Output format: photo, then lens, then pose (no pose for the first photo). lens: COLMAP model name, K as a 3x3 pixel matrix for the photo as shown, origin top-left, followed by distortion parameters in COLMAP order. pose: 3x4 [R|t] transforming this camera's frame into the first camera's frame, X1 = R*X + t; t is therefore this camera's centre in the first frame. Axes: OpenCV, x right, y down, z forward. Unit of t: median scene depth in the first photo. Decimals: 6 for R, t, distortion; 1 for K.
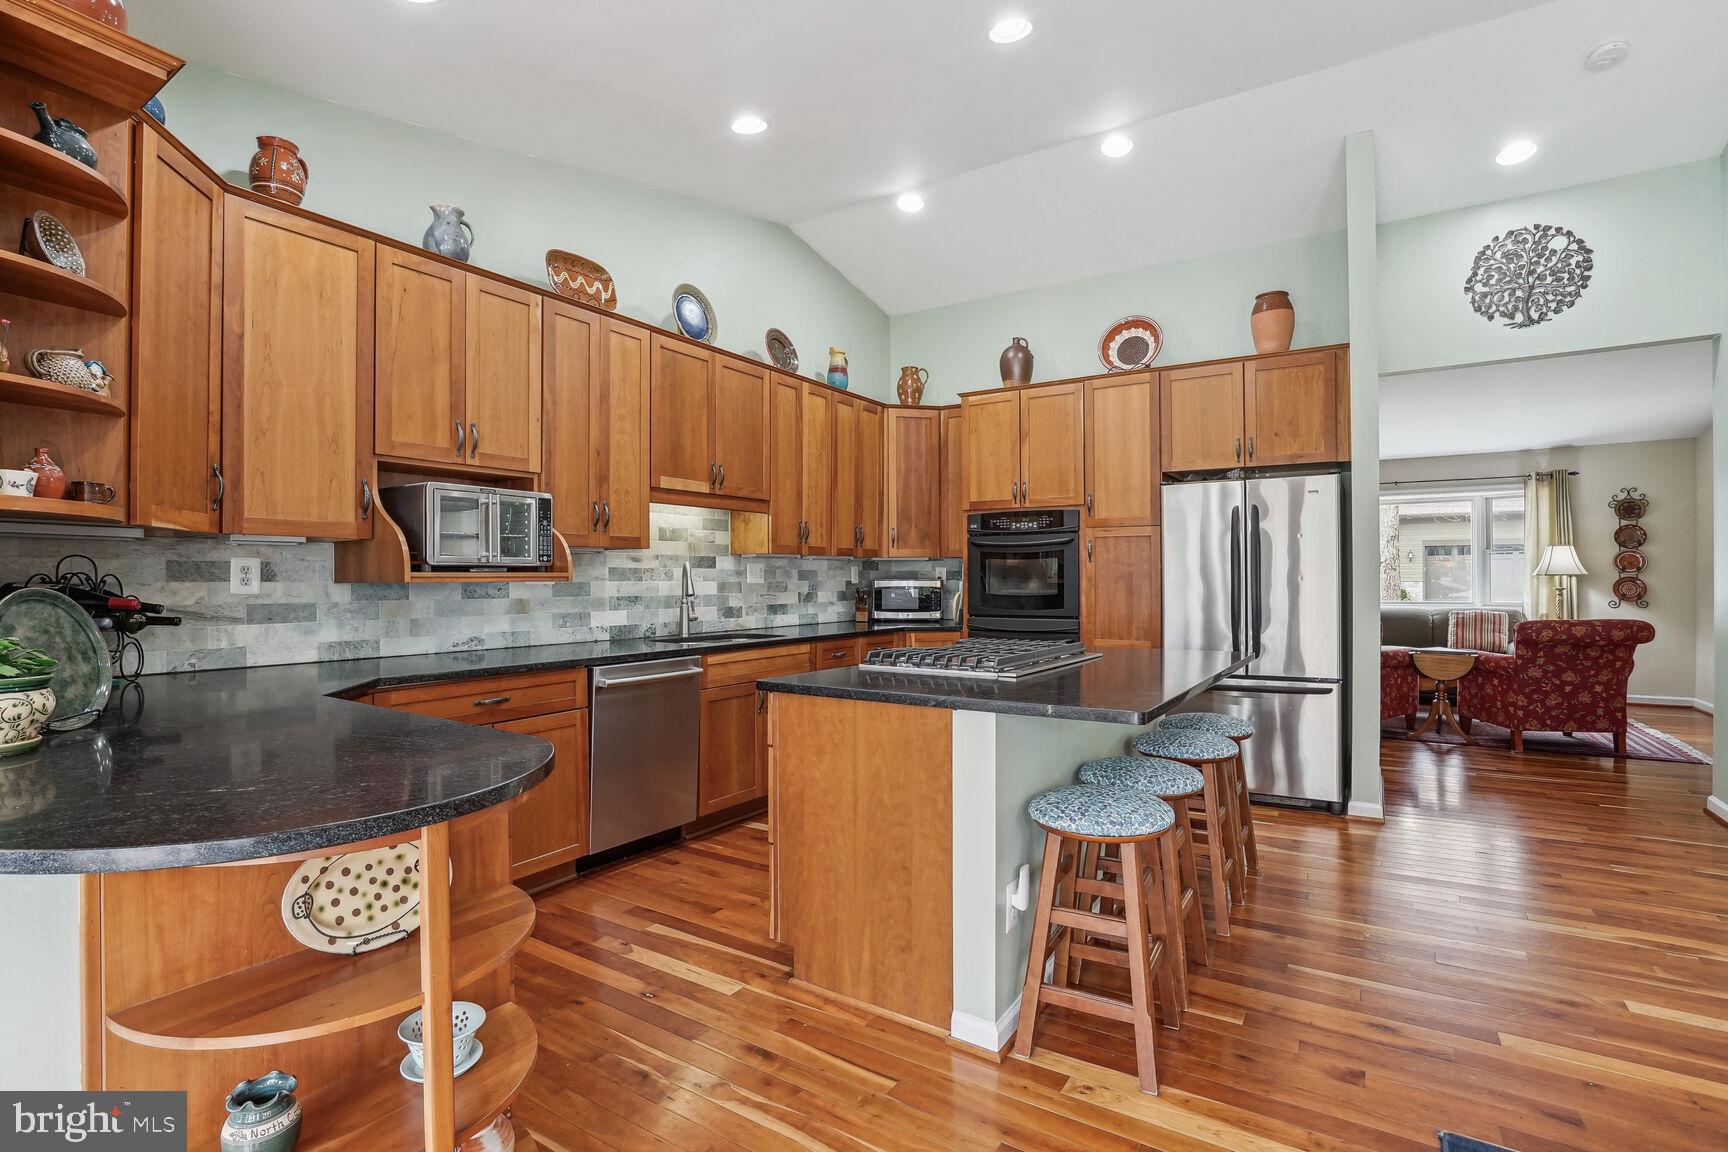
lens RADIAL K [[800.9, 0, 862.4], [0, 800.9, 585.0], [0, 0, 1]] dist [-0.067609, 0.028708]
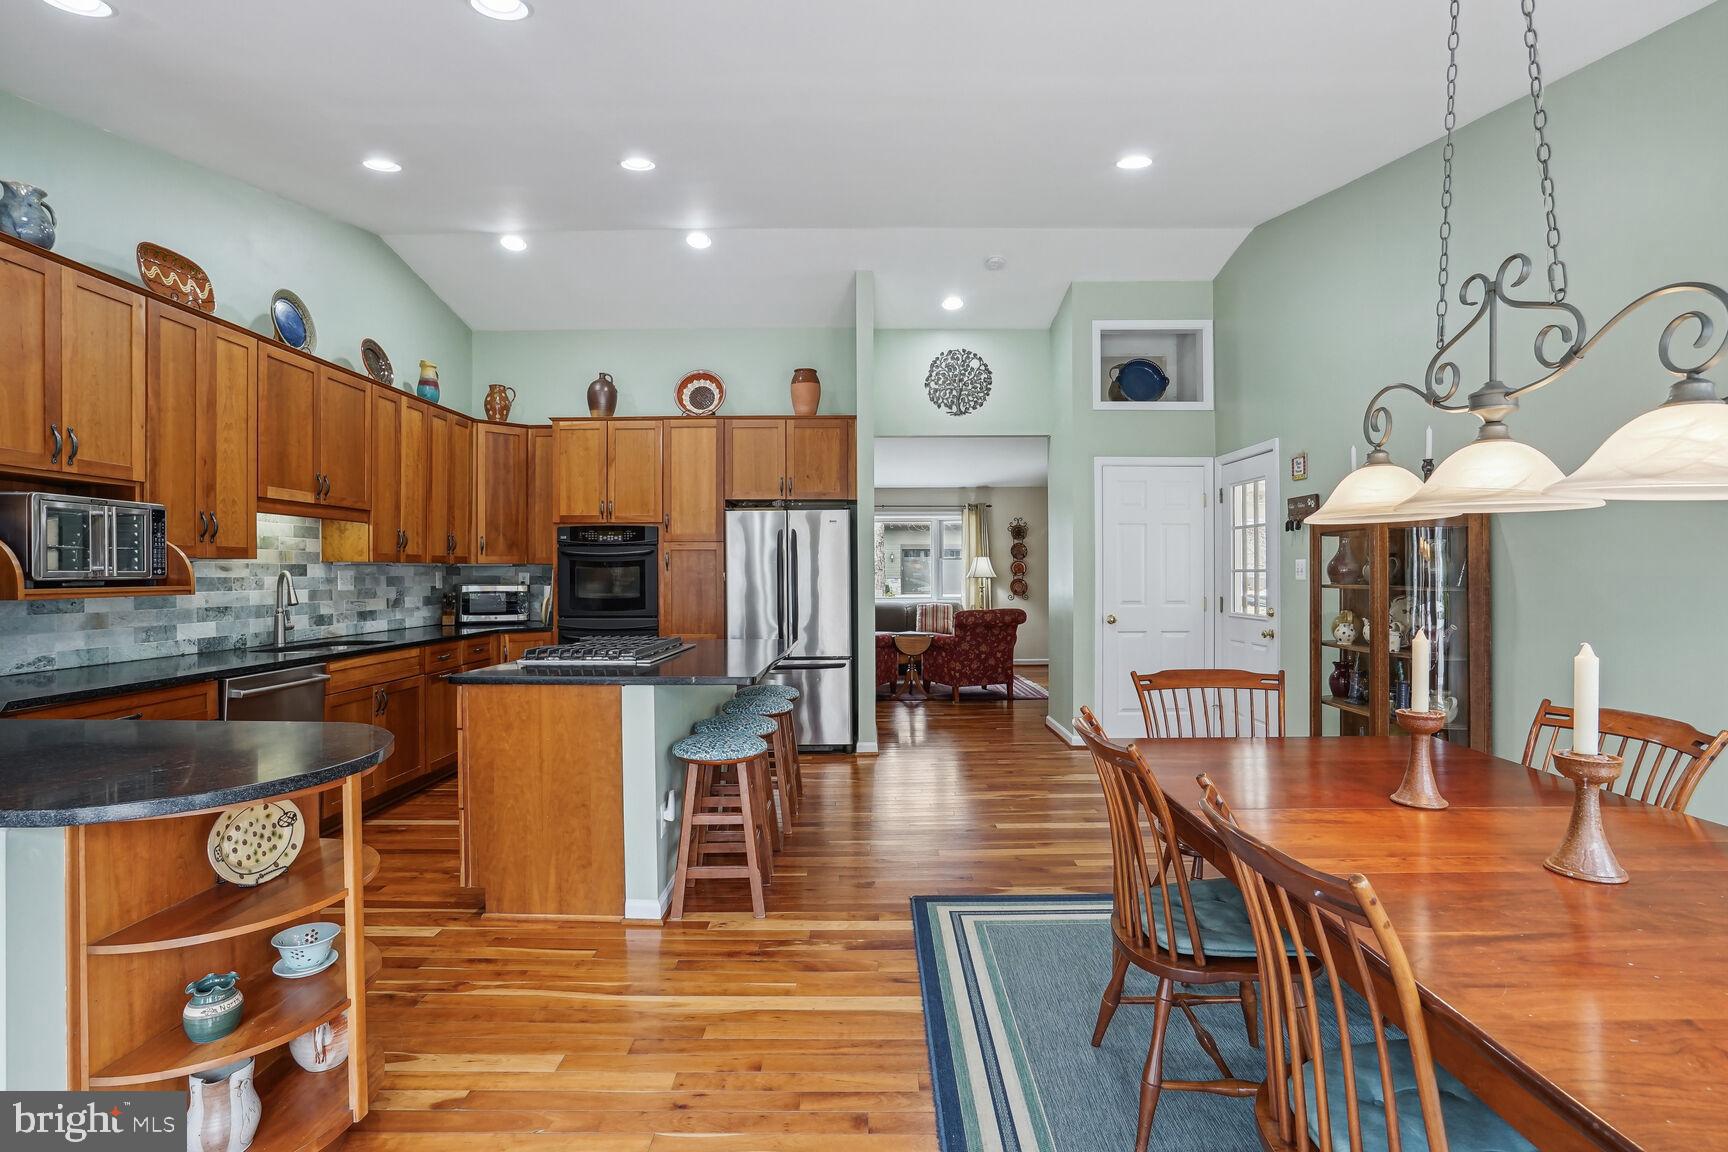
lens RADIAL K [[800.9, 0, 862.4], [0, 800.9, 585.0], [0, 0, 1]] dist [-0.067609, 0.028708]
pose [[0.838543, -0.005869, 0.544803, -0.144959], [0.003276, 0.999978, 0.005730, -0.014559], [-0.544825, -0.003020, 0.838544, -0.202851]]
